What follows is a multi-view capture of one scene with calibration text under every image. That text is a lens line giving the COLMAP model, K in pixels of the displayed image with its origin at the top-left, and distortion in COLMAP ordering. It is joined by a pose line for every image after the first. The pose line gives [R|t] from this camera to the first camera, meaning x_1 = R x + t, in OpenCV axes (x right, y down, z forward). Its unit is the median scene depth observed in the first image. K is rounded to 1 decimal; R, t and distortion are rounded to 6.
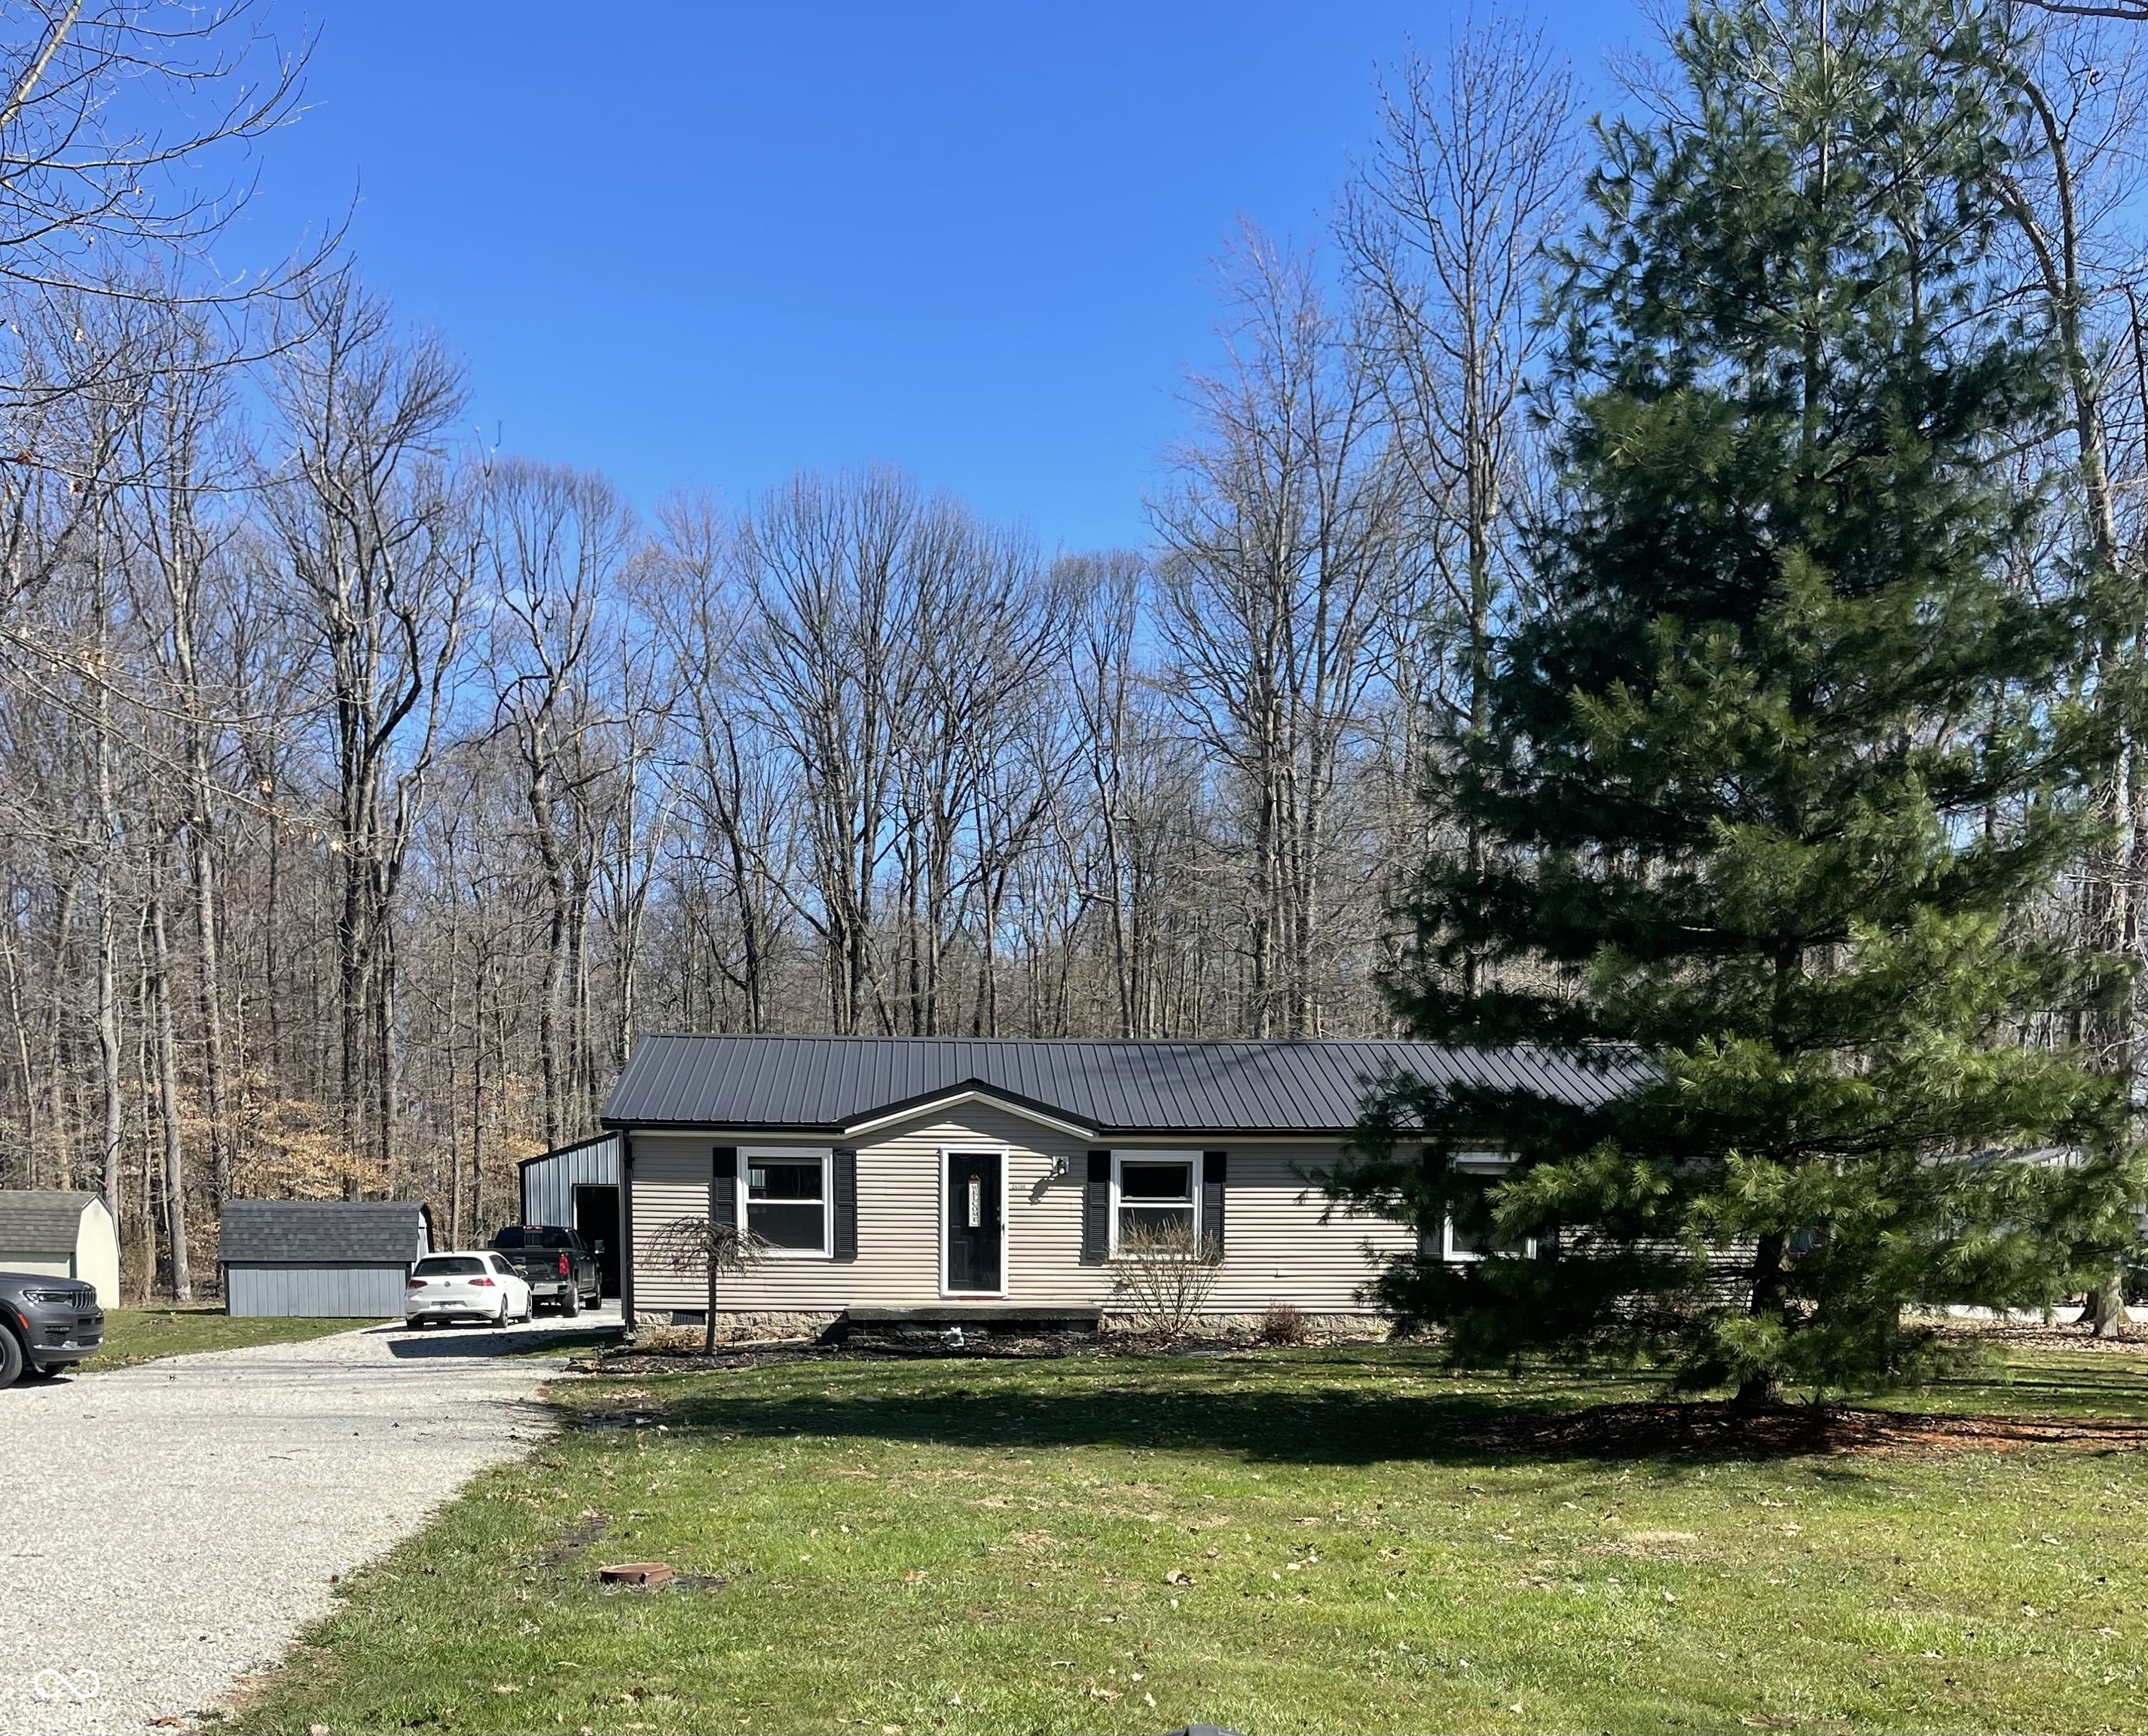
lens RADIAL K [[2284.2, 0, 1094.4], [0, 2284.2, 1466.8], [0, 0, 1]] dist [0.024364, 0.000000]
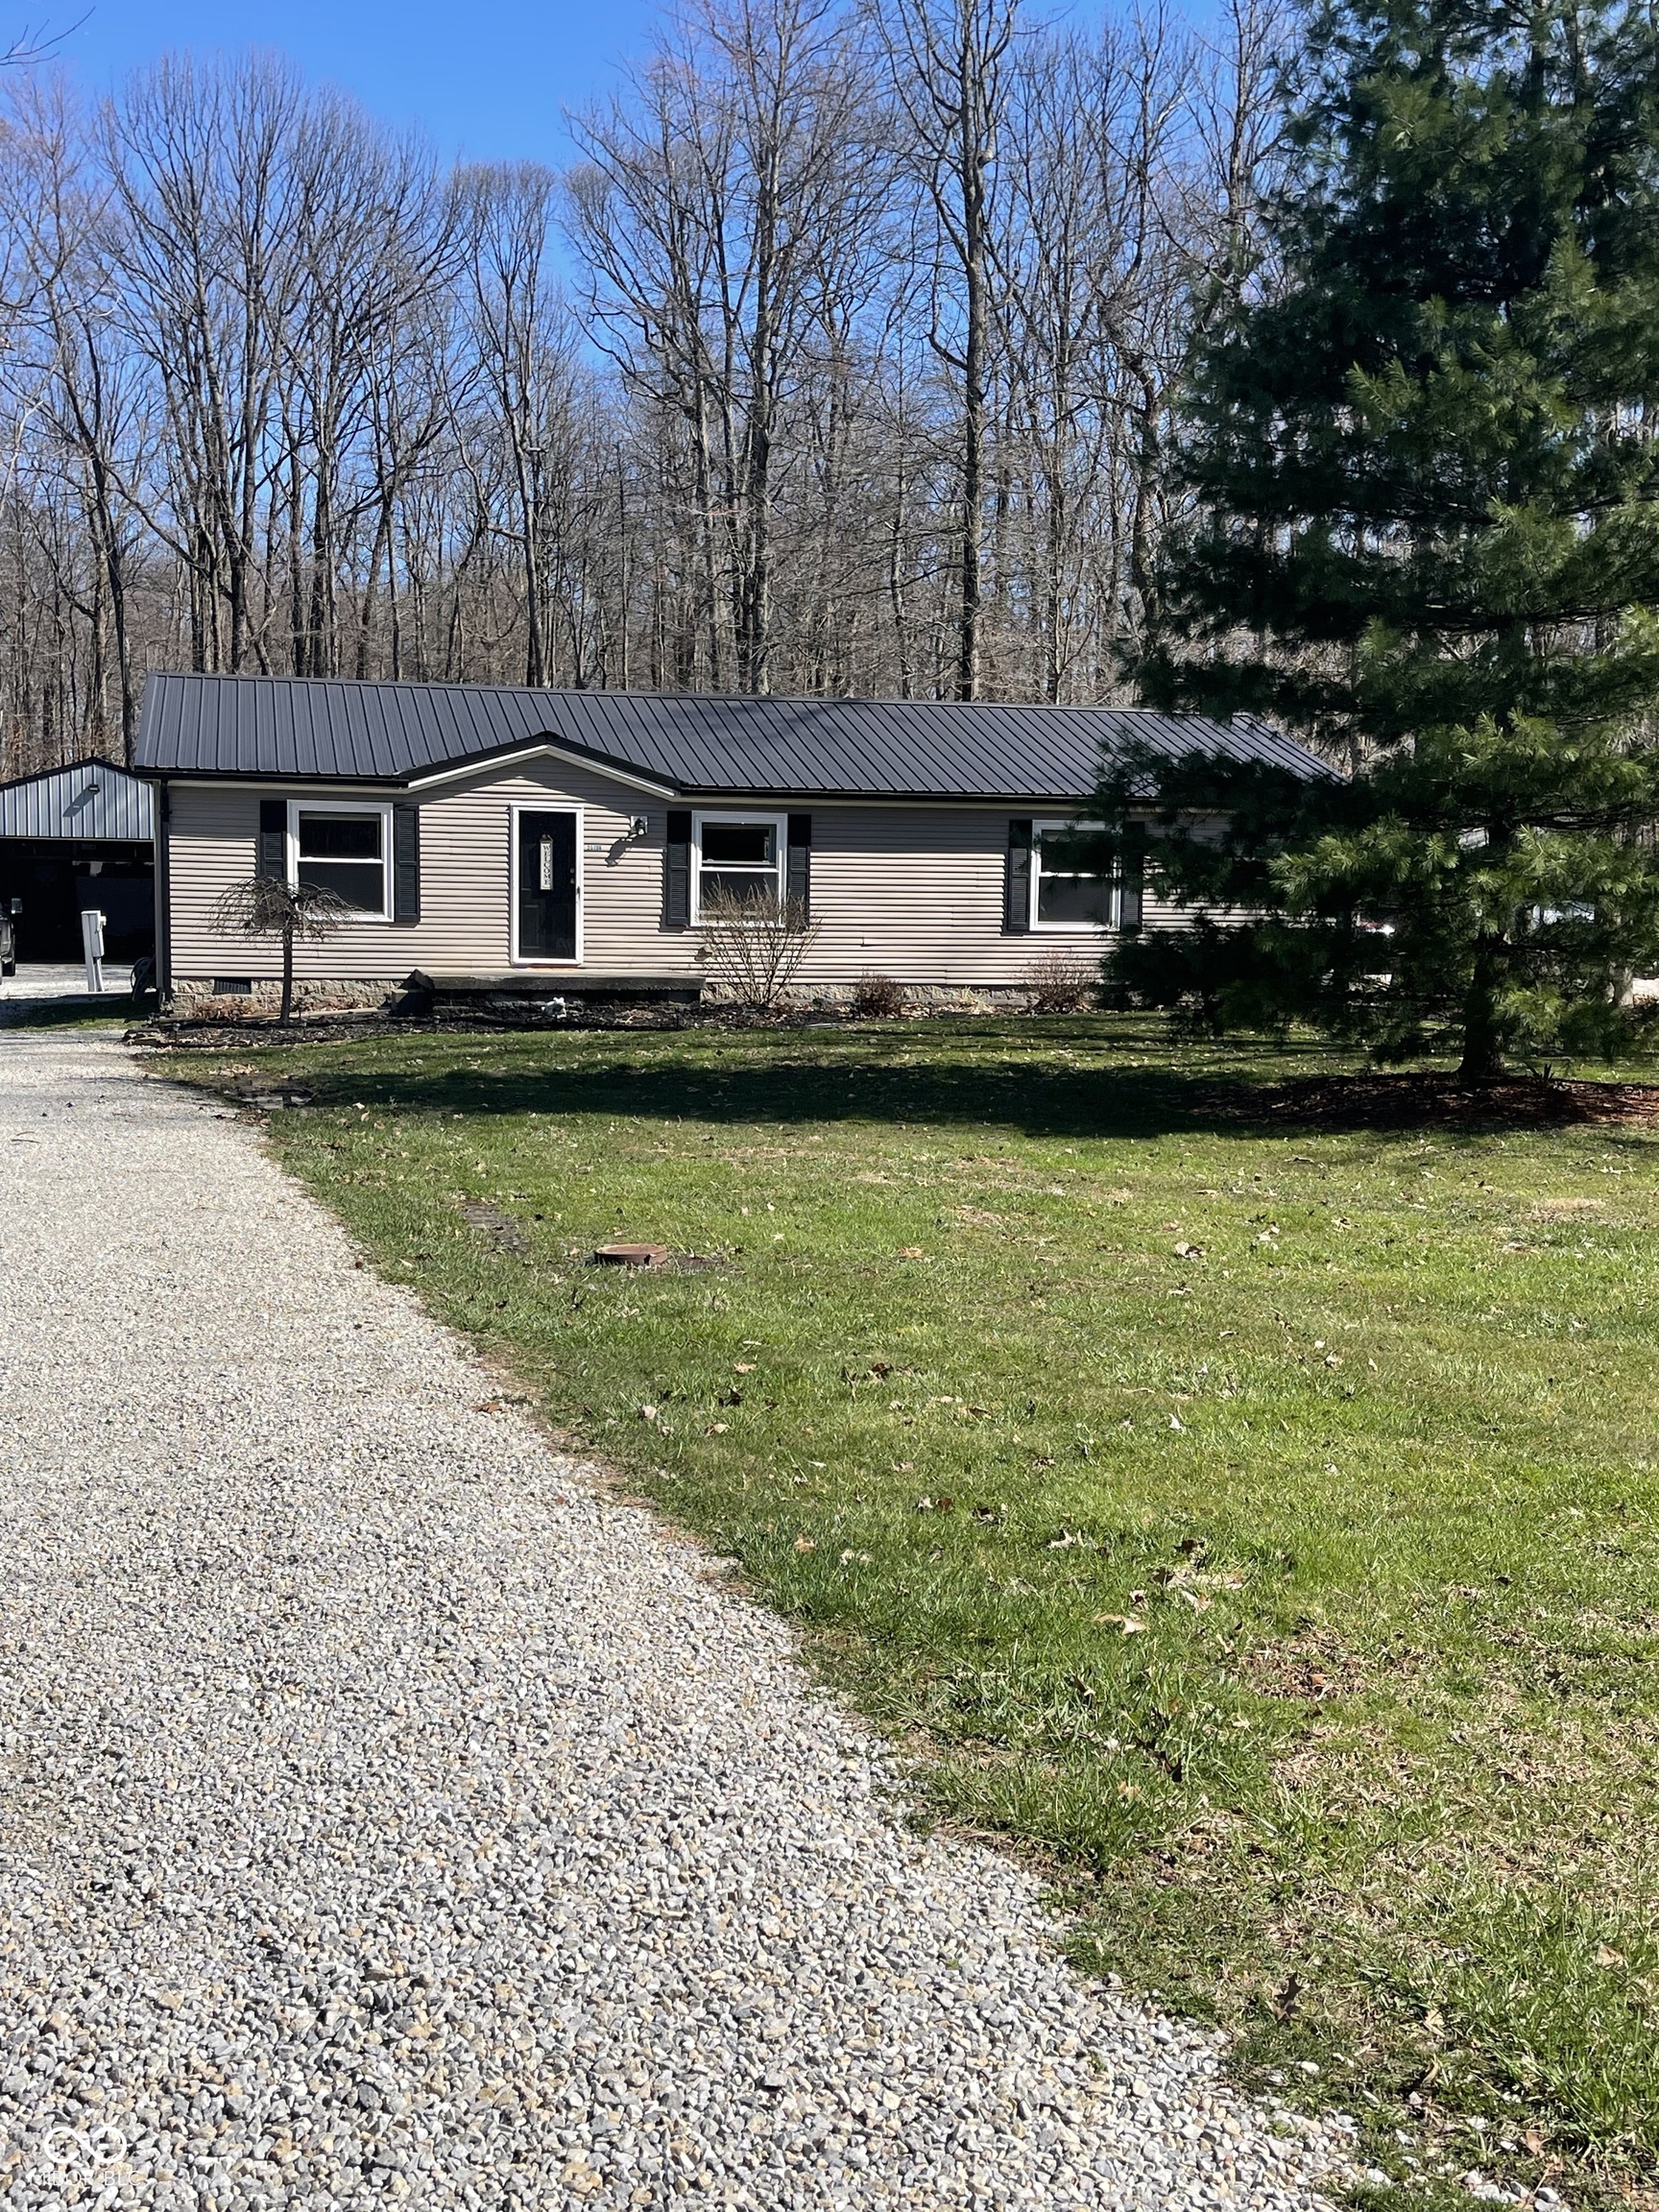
lens RADIAL K [[2450.1, 0, 881.9], [0, 2450.1, 1107.1], [0, 0, 1]] dist [0.048328, 0.000000]
pose [[0.982793, -0.006323, 0.184600, -0.103616], [0.009316, 0.999839, -0.015351, 0.000595], [-0.184473, 0.016807, 0.982694, -0.010996]]
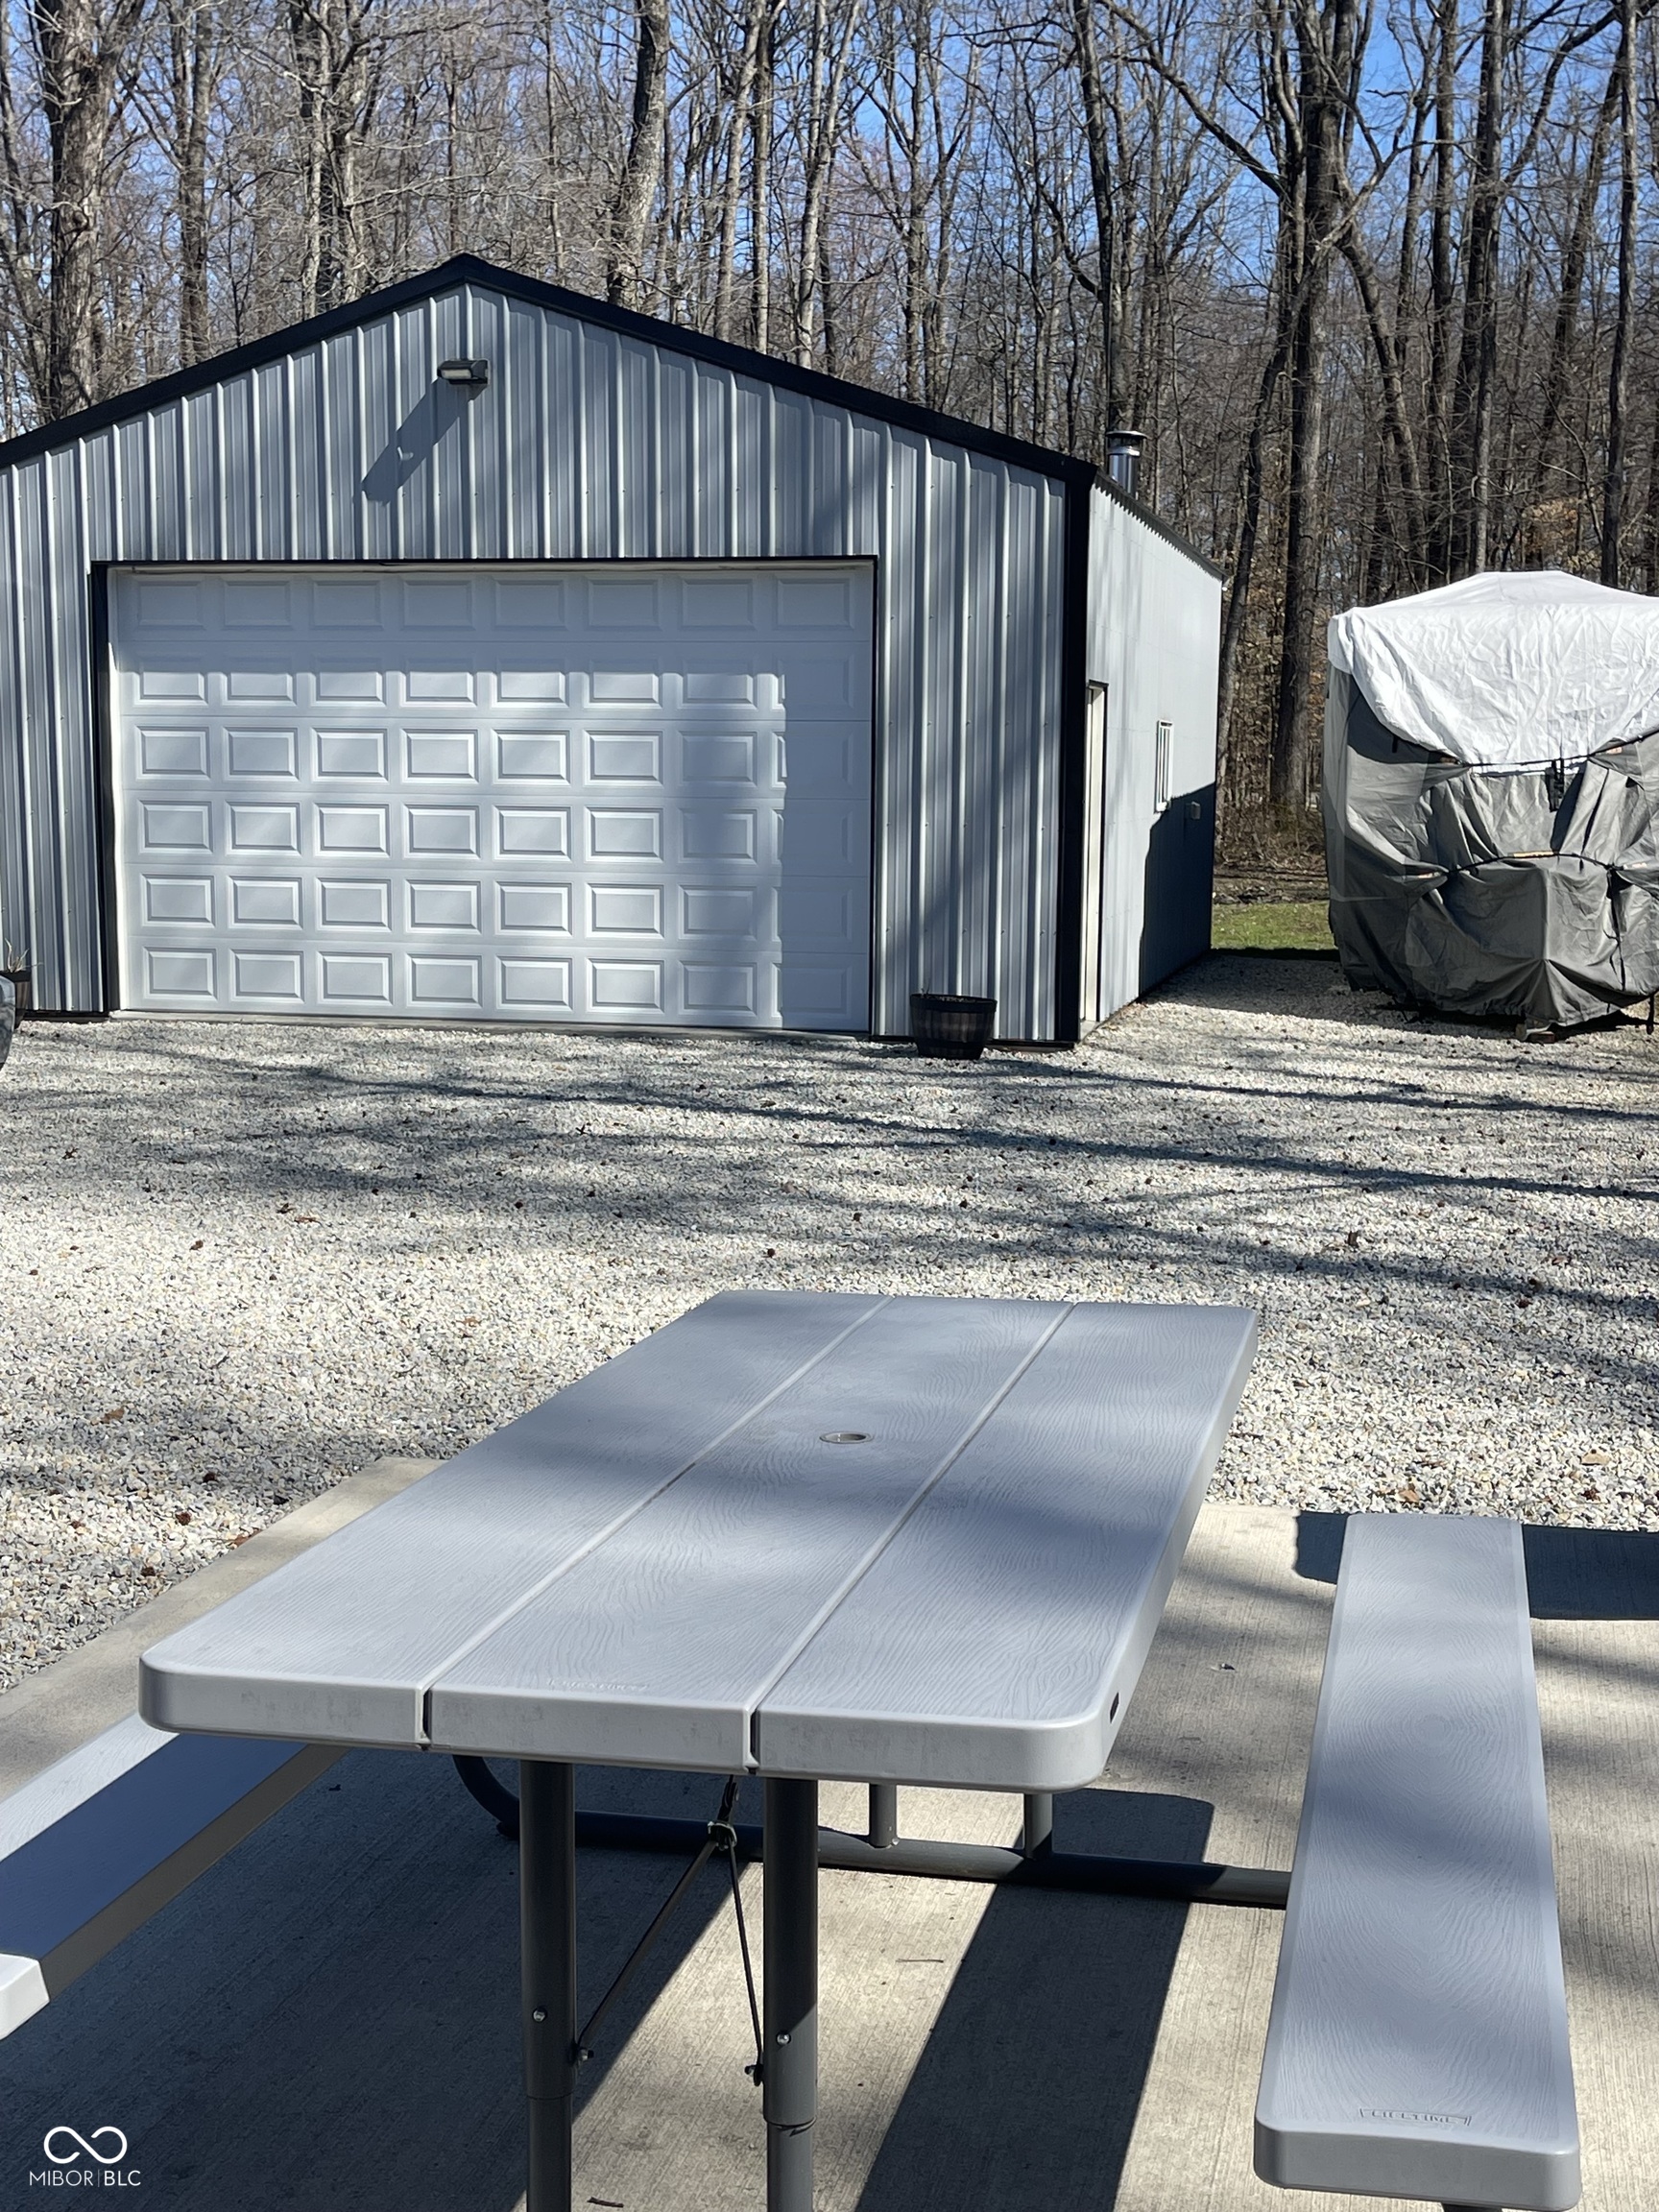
lens RADIAL K [[2645.5, 0, 769.0], [0, 2645.5, 1116.3], [0, 0, 1]] dist [0.026304, 0.000000]
pose [[0.955113, 0.037812, -0.293820, -0.116519], [-0.027772, 0.998881, 0.038268, -0.133236], [0.294938, -0.028391, 0.955094, 1.299943]]
